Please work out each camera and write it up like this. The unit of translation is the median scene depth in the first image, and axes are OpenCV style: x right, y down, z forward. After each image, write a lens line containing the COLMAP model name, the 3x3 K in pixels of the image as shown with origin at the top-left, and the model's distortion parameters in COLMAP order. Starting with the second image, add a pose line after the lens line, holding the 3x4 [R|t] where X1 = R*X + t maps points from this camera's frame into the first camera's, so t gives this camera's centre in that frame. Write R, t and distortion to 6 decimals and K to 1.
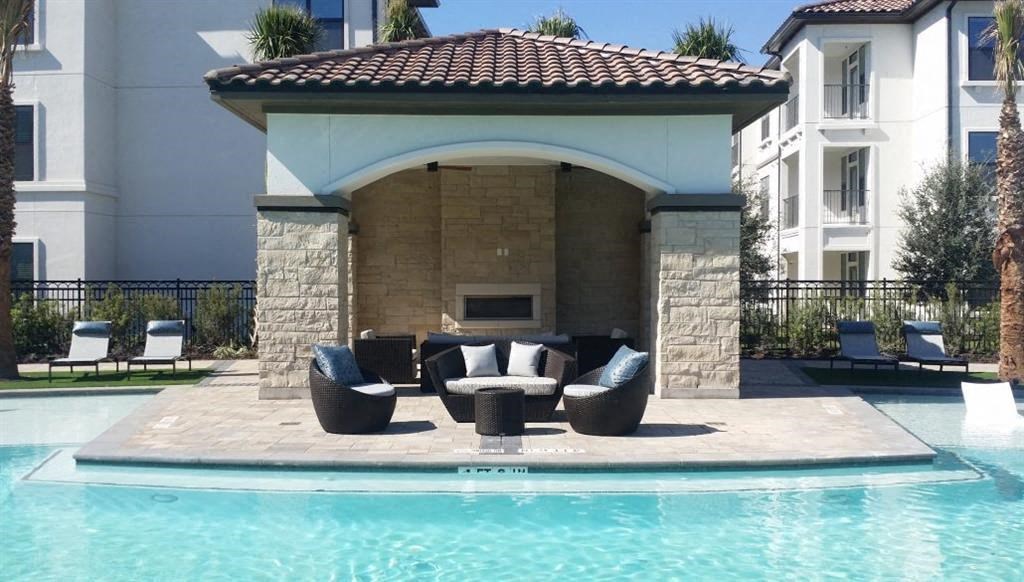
lens RADIAL K [[980.4, 0, 509.5], [0, 980.4, 293.1], [0, 0, 1]] dist [0.014528, 0.000000]
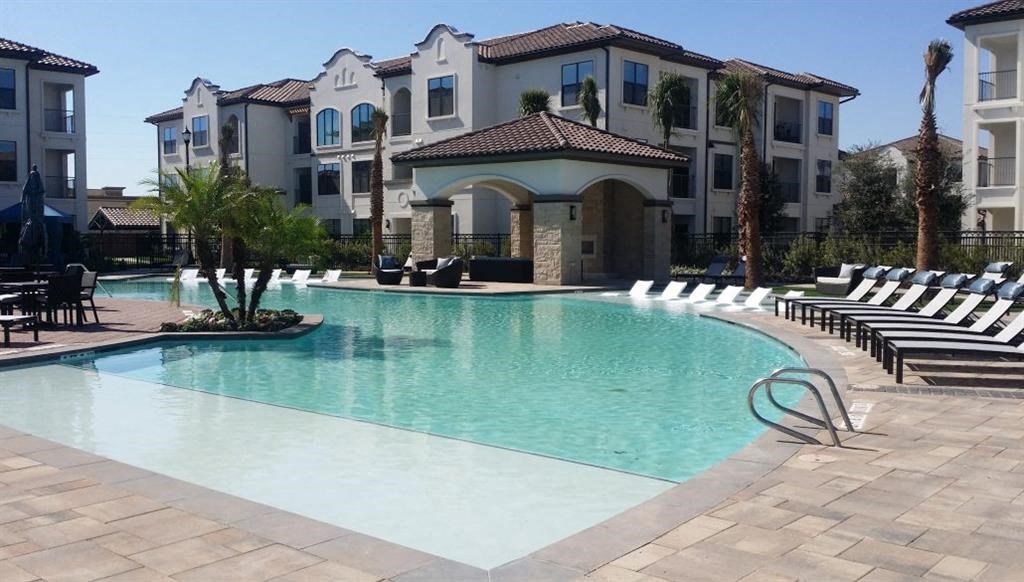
lens RADIAL K [[980.4, 0, 514.1], [0, 980.4, 291.1], [0, 0, 1]] dist [0.014528, 0.000000]
pose [[0.754687, 0.034782, -0.655163, 1.027757], [-0.005340, 0.998886, 0.046879, 0.009795], [0.656064, -0.031881, 0.754032, -0.479821]]
